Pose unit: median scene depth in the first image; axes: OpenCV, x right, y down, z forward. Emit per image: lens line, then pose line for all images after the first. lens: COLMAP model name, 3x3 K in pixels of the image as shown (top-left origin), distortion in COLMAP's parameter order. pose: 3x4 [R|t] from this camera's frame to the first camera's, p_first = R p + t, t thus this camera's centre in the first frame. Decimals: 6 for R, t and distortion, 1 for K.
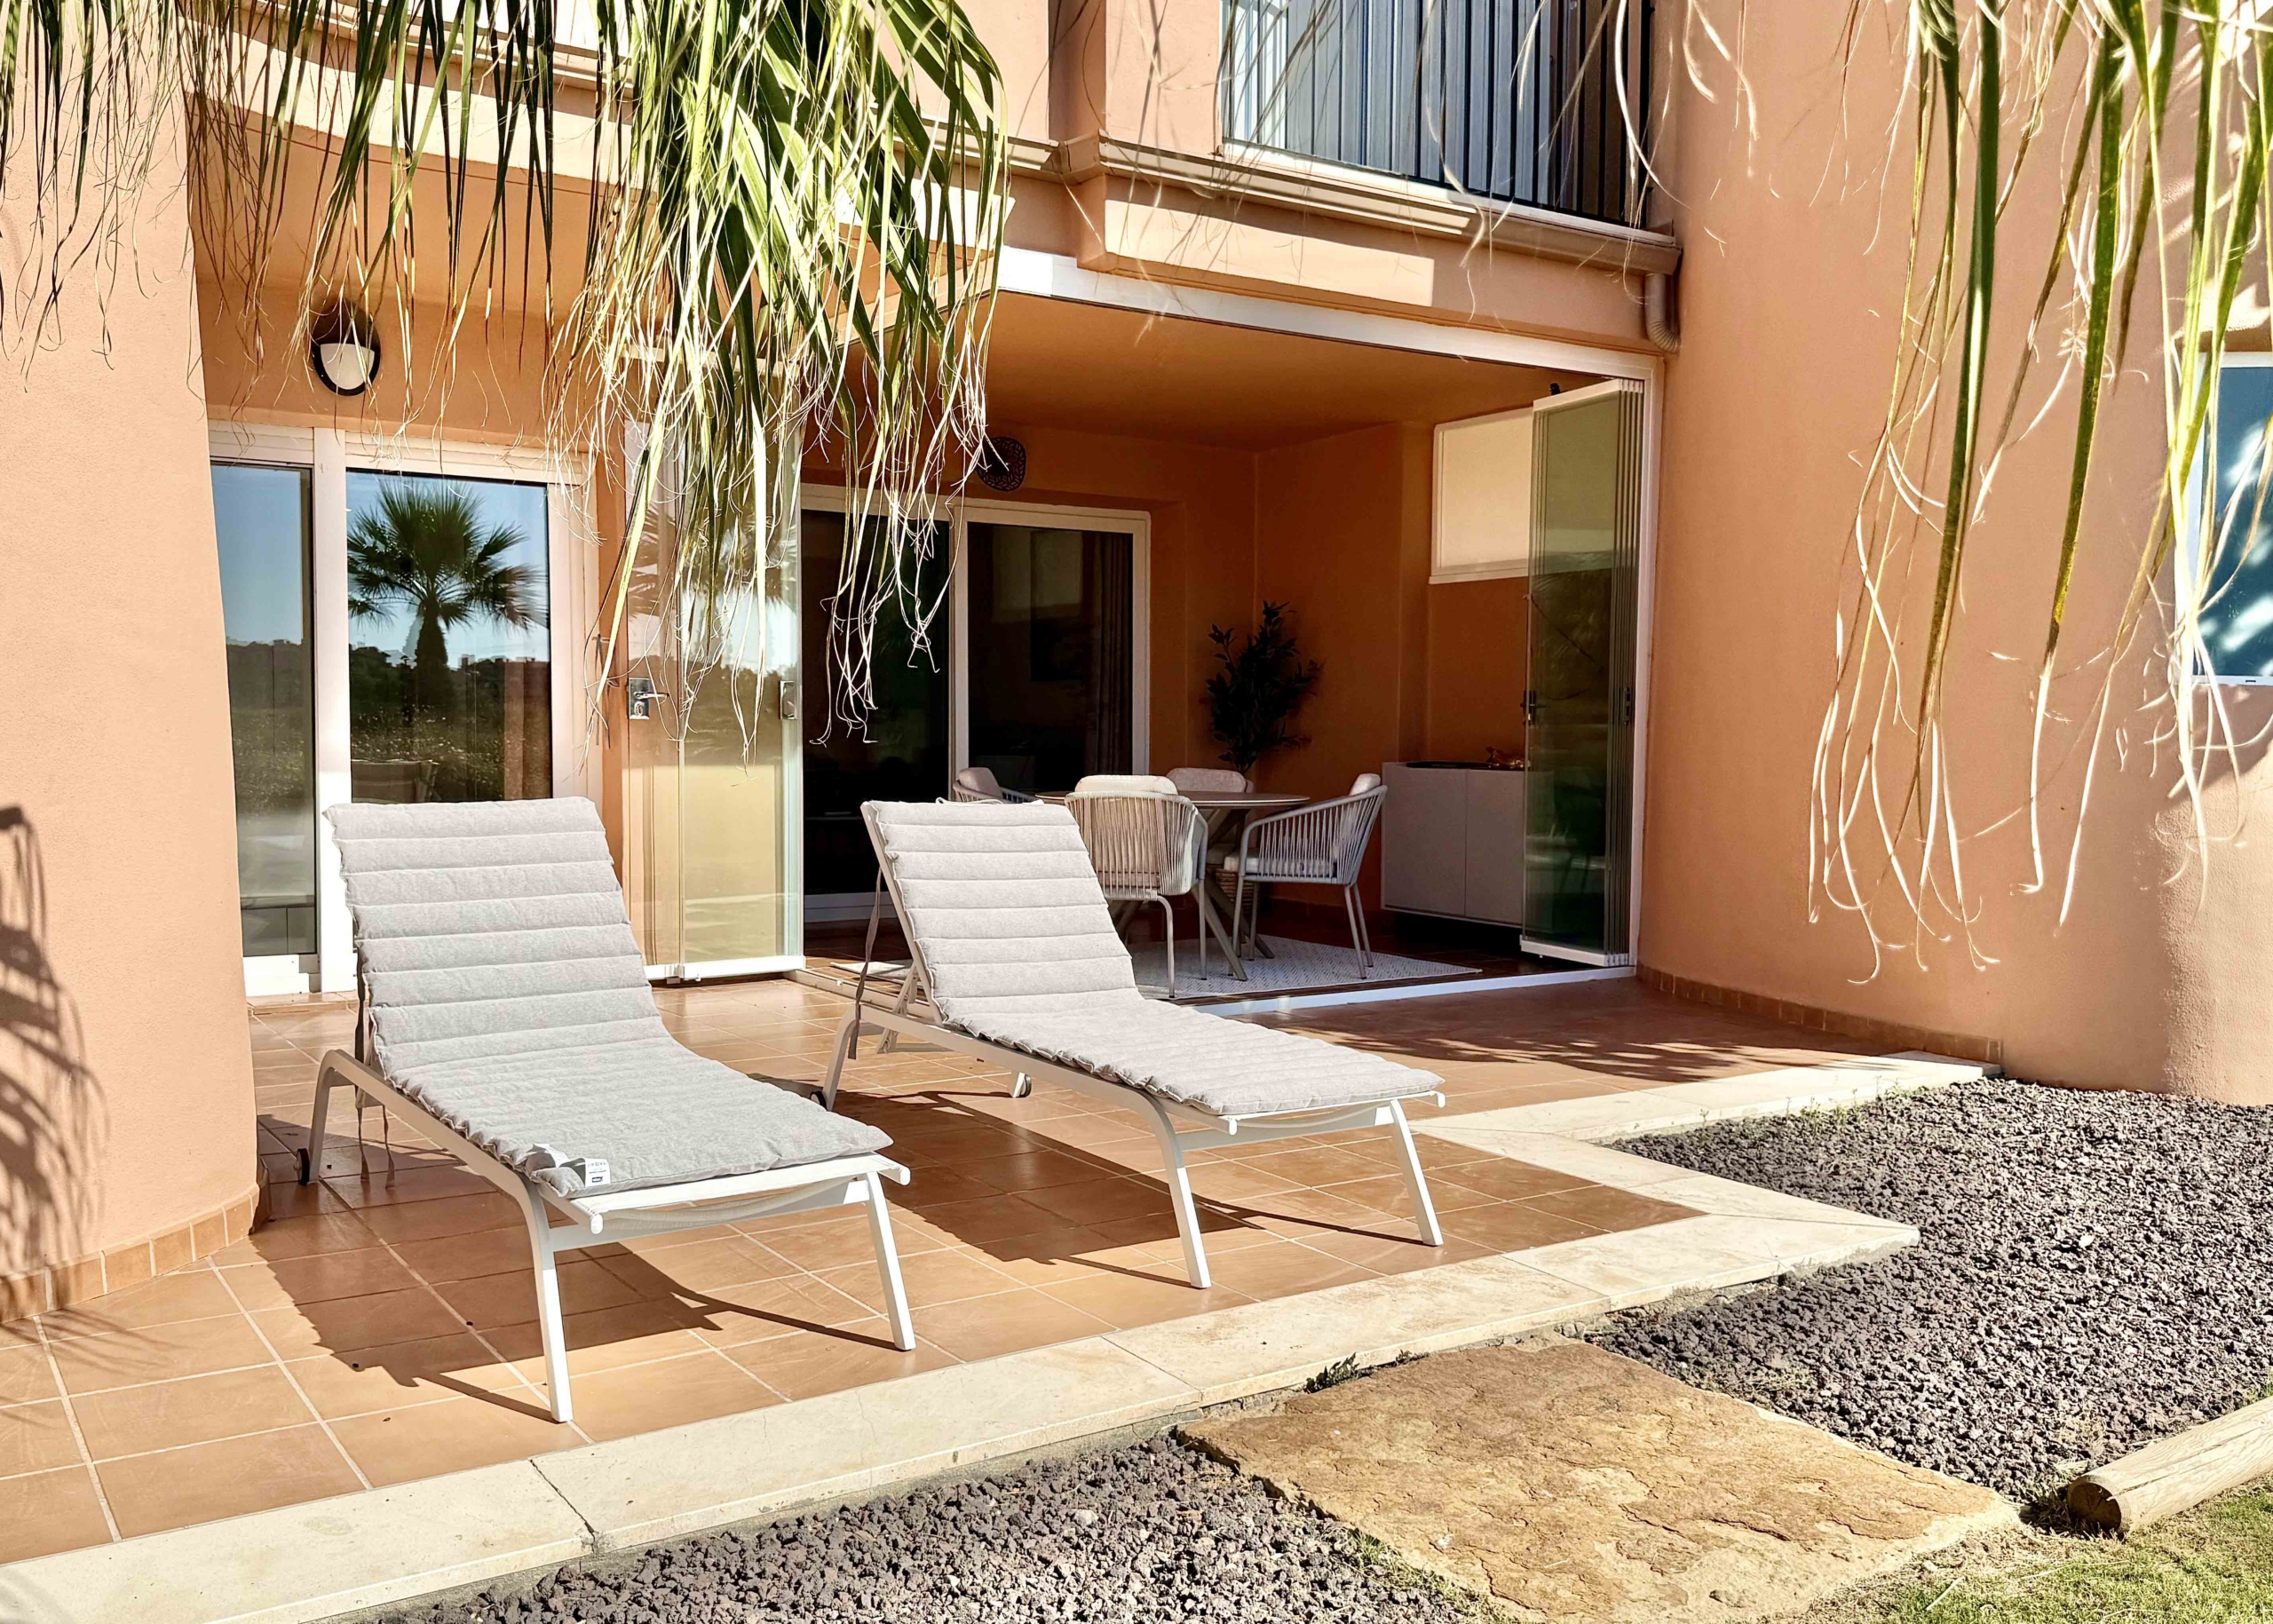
lens RADIAL K [[1980.1, 0, 1137.9], [0, 1980.1, 816.0], [0, 0, 1]] dist [0.098115, 0.000753]
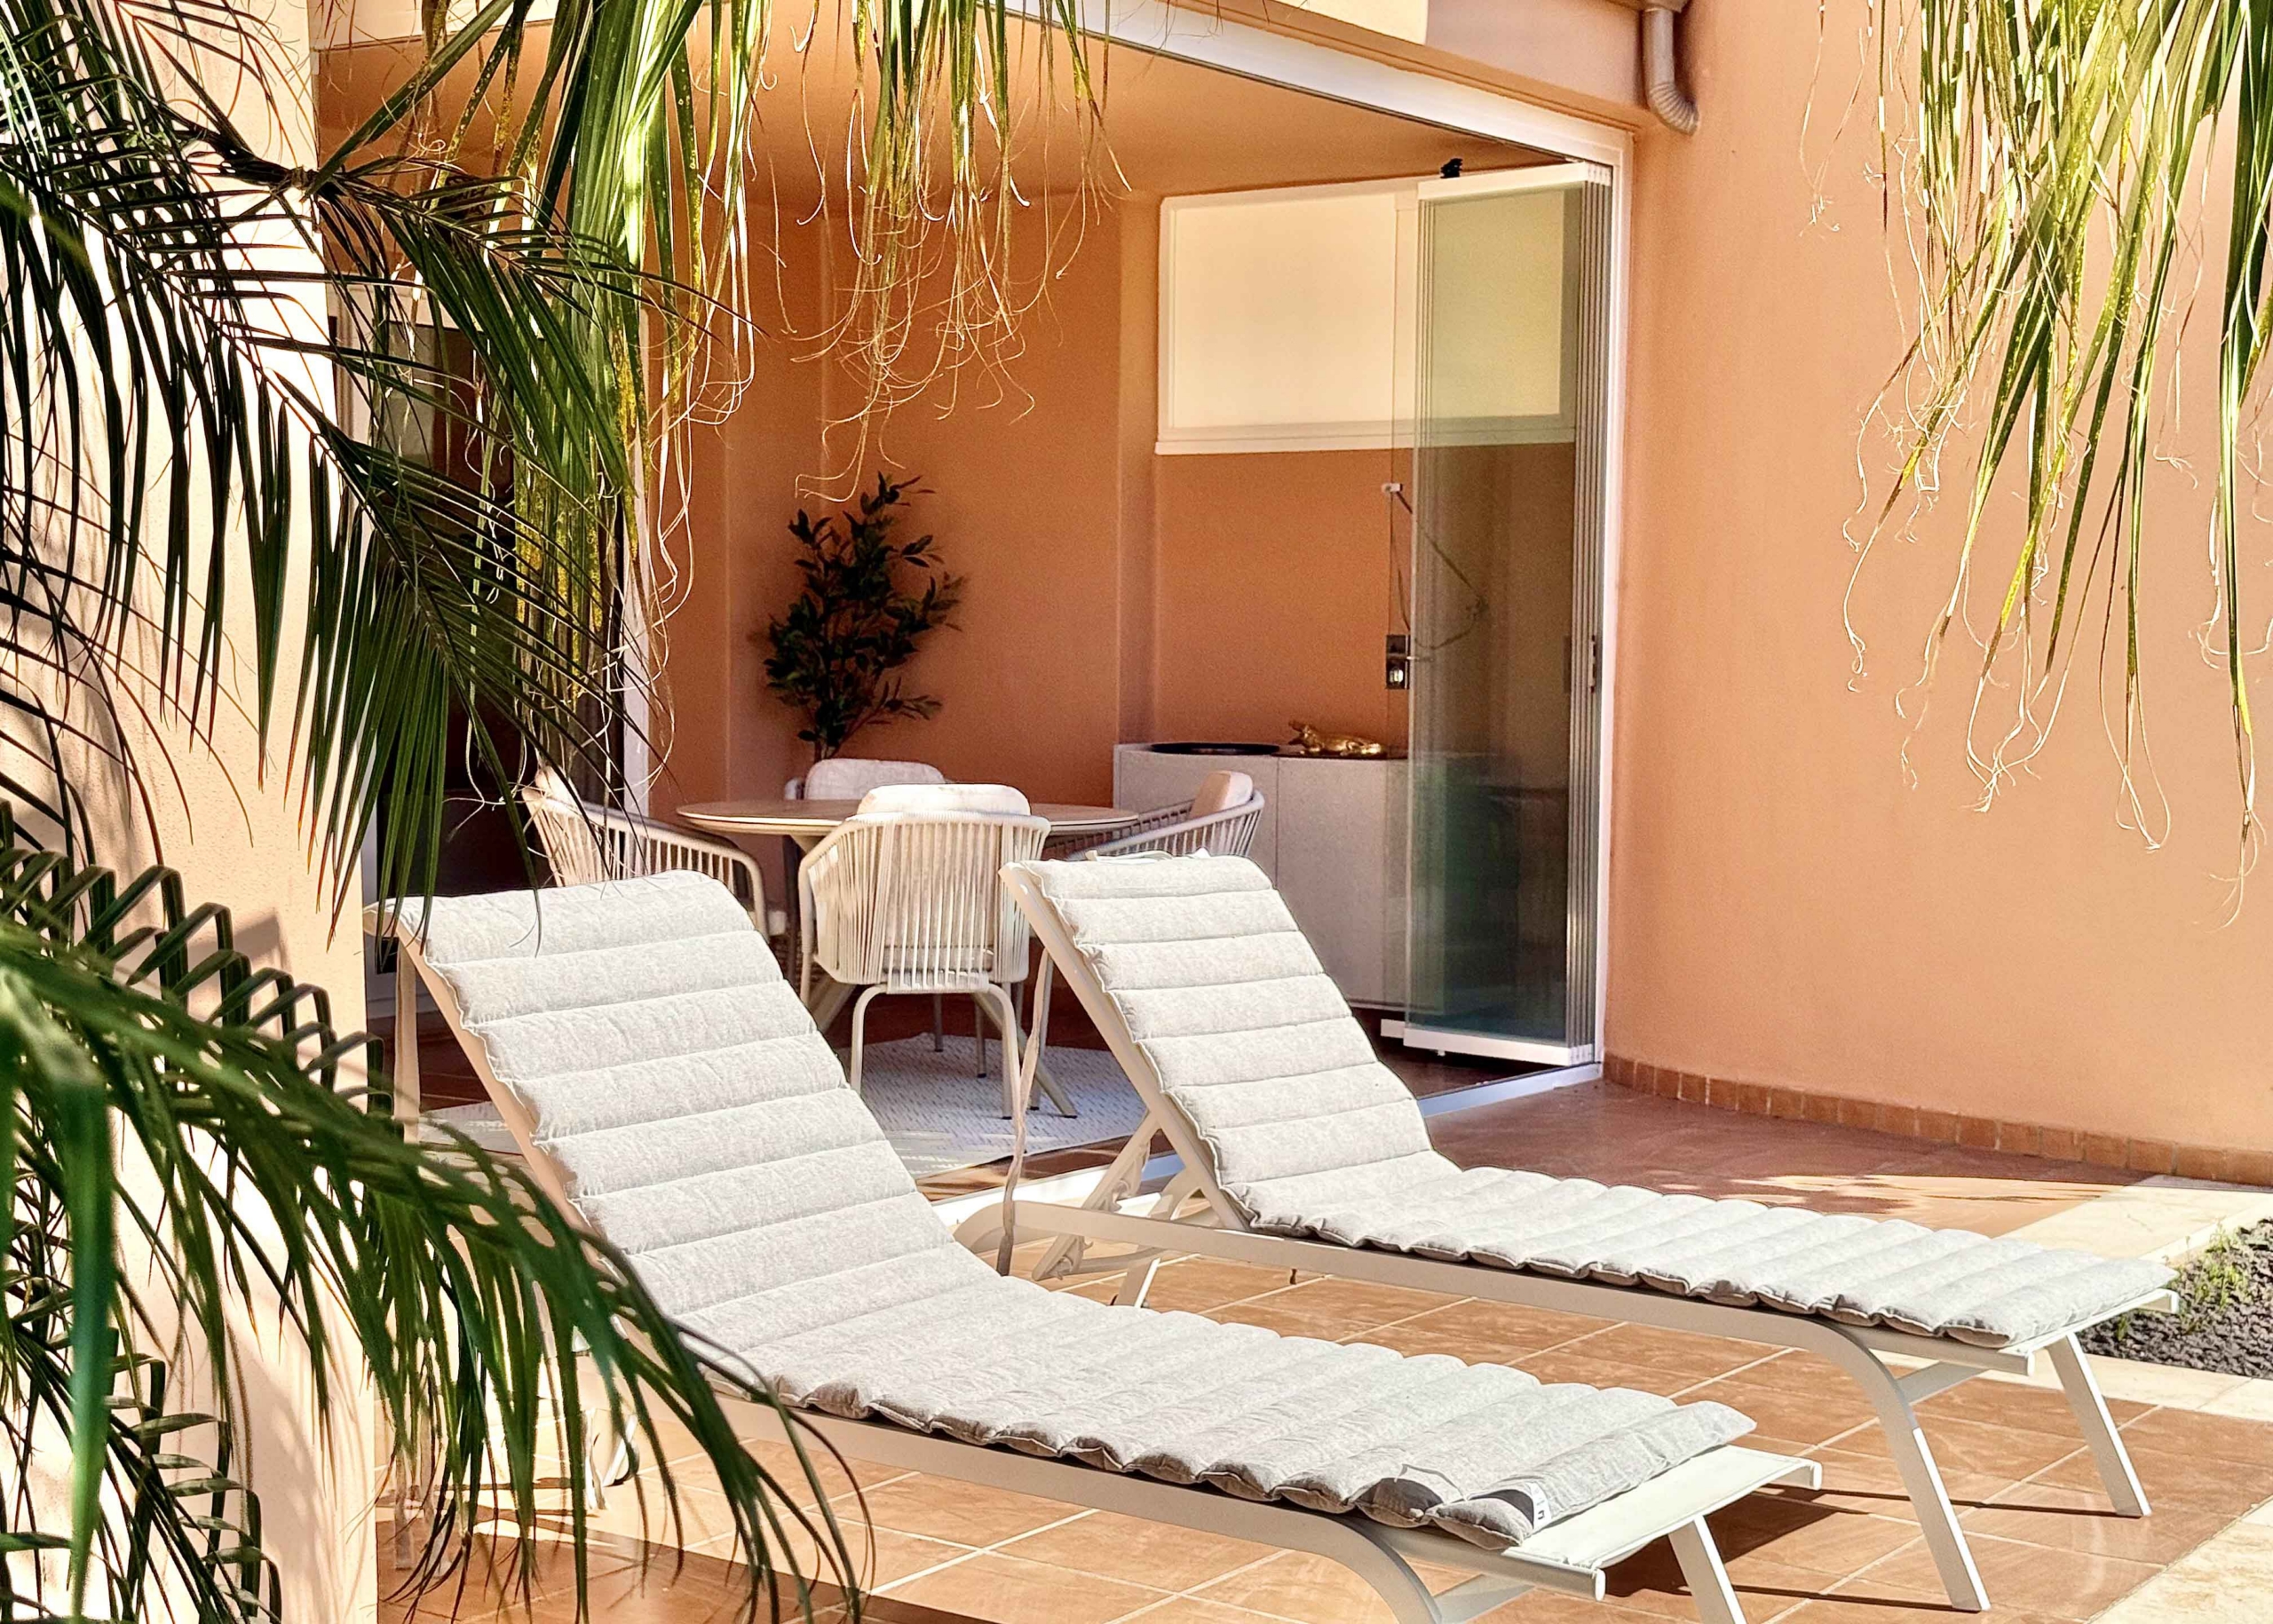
lens RADIAL K [[3408.6, 0, 1135.6], [0, 3408.6, 812.7], [0, 0, 1]] dist [0.123993, -0.119660]
pose [[0.929039, -0.013953, 0.369718, -0.330081], [0.010202, 0.999875, 0.012101, -0.023444], [-0.369841, -0.007470, 0.929065, 0.016813]]
